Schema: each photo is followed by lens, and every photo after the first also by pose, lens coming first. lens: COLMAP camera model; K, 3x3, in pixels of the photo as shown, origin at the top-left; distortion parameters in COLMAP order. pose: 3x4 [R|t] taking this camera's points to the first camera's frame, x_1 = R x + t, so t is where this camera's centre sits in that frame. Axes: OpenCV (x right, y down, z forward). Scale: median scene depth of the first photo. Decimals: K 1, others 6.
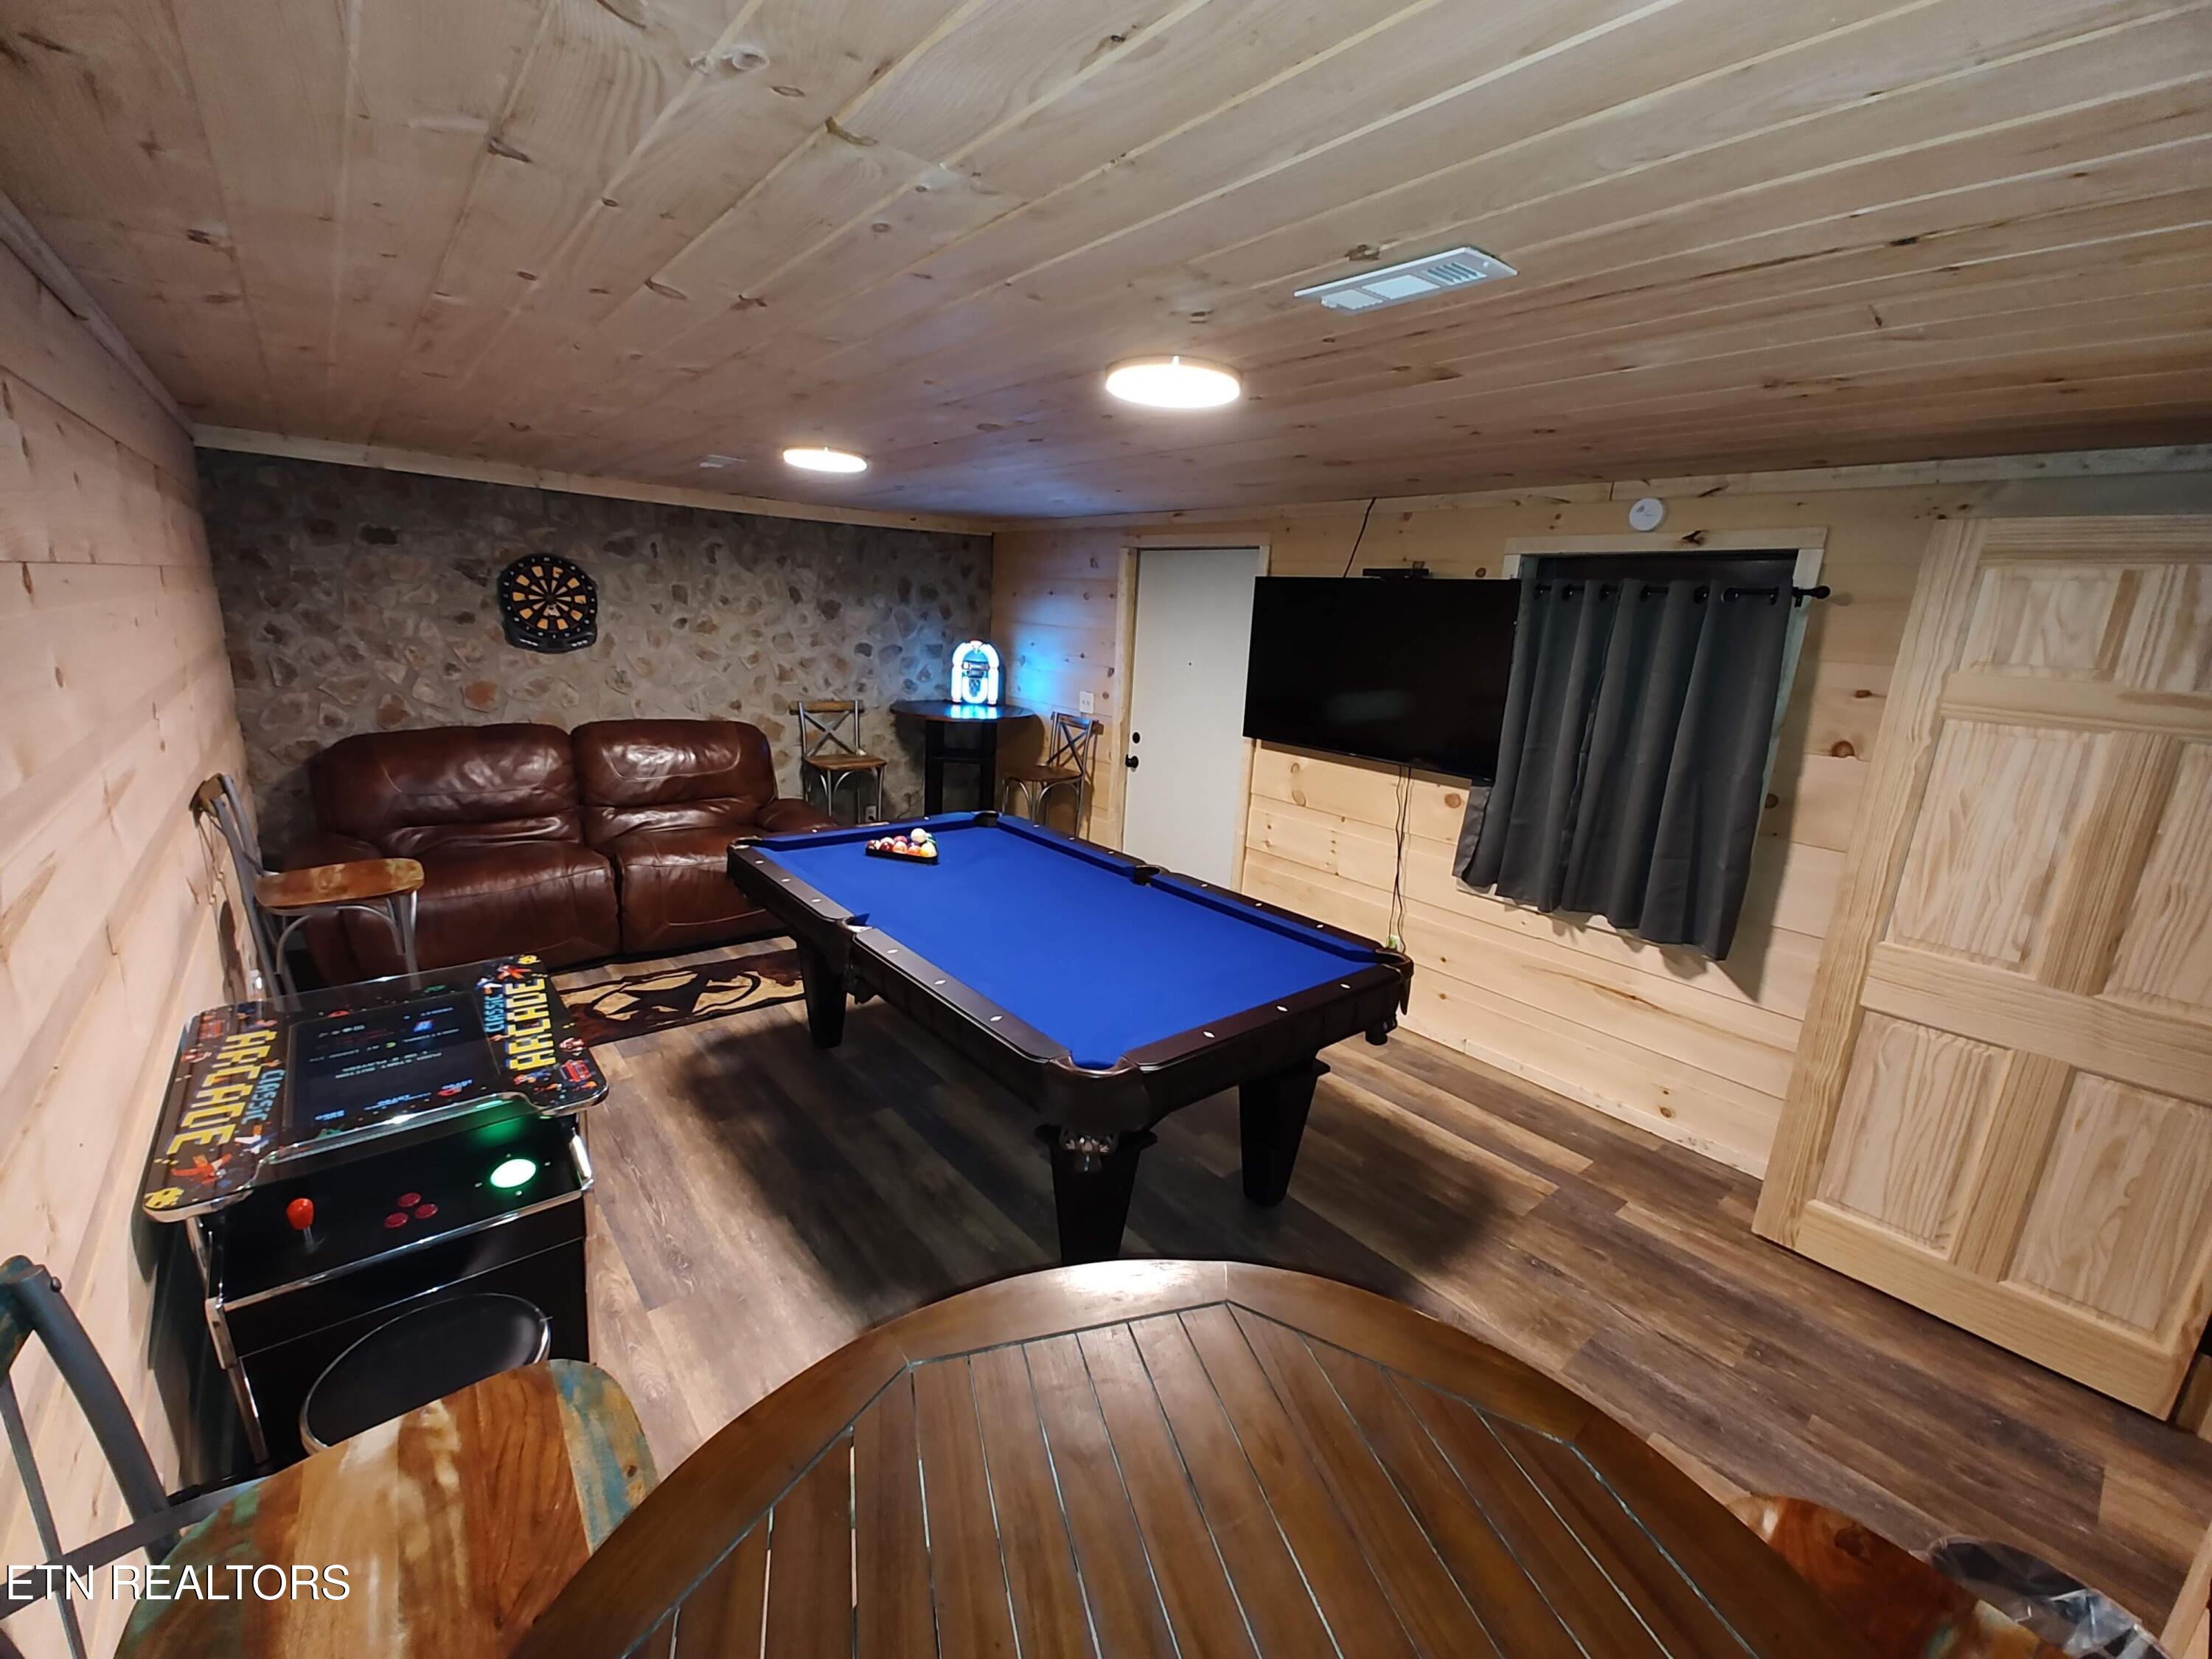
lens RADIAL K [[923.3, 0, 1122.7], [0, 923.3, 829.2], [0, 0, 1]] dist [-0.014054, 0.021184]
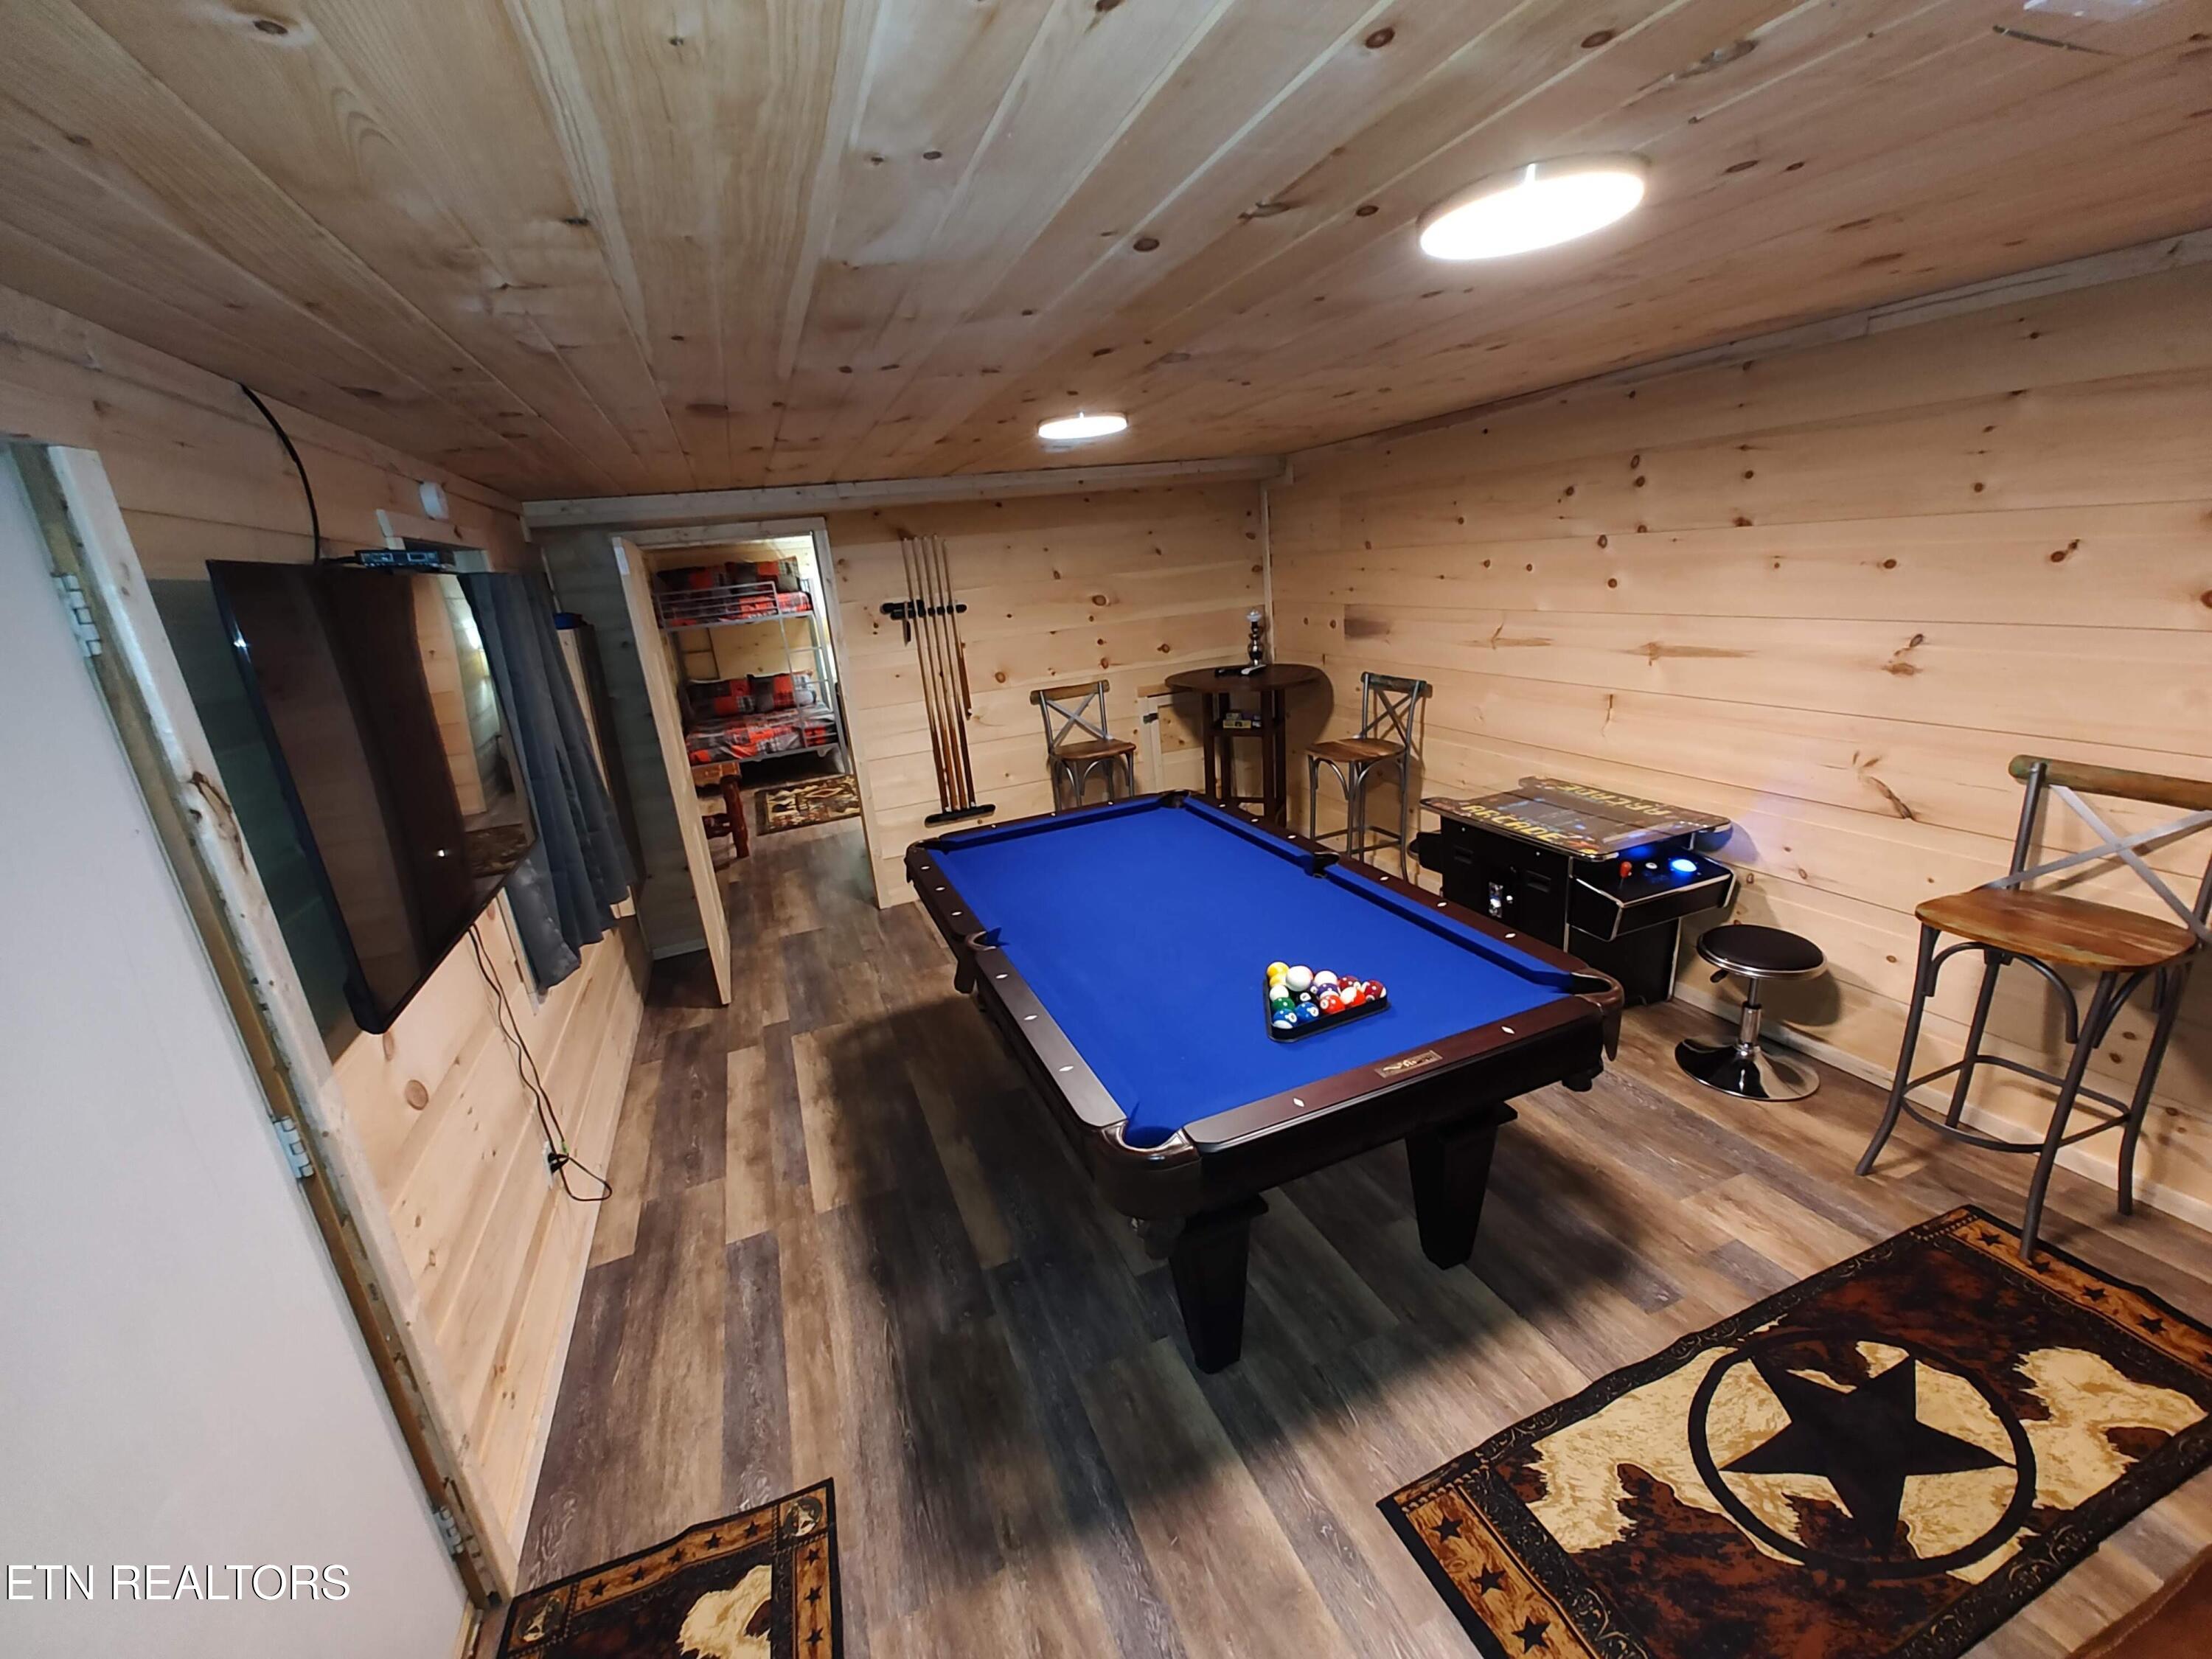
lens RADIAL K [[912.8, 0, 1121.5], [0, 912.8, 828.4], [0, 0, 1]] dist [0.009945, -0.008734]
pose [[-0.951576, -0.055674, 0.302329, -0.216453], [0.110401, 0.855962, 0.505114, -0.291704], [-0.286904, 0.514032, -0.808367, 1.104713]]
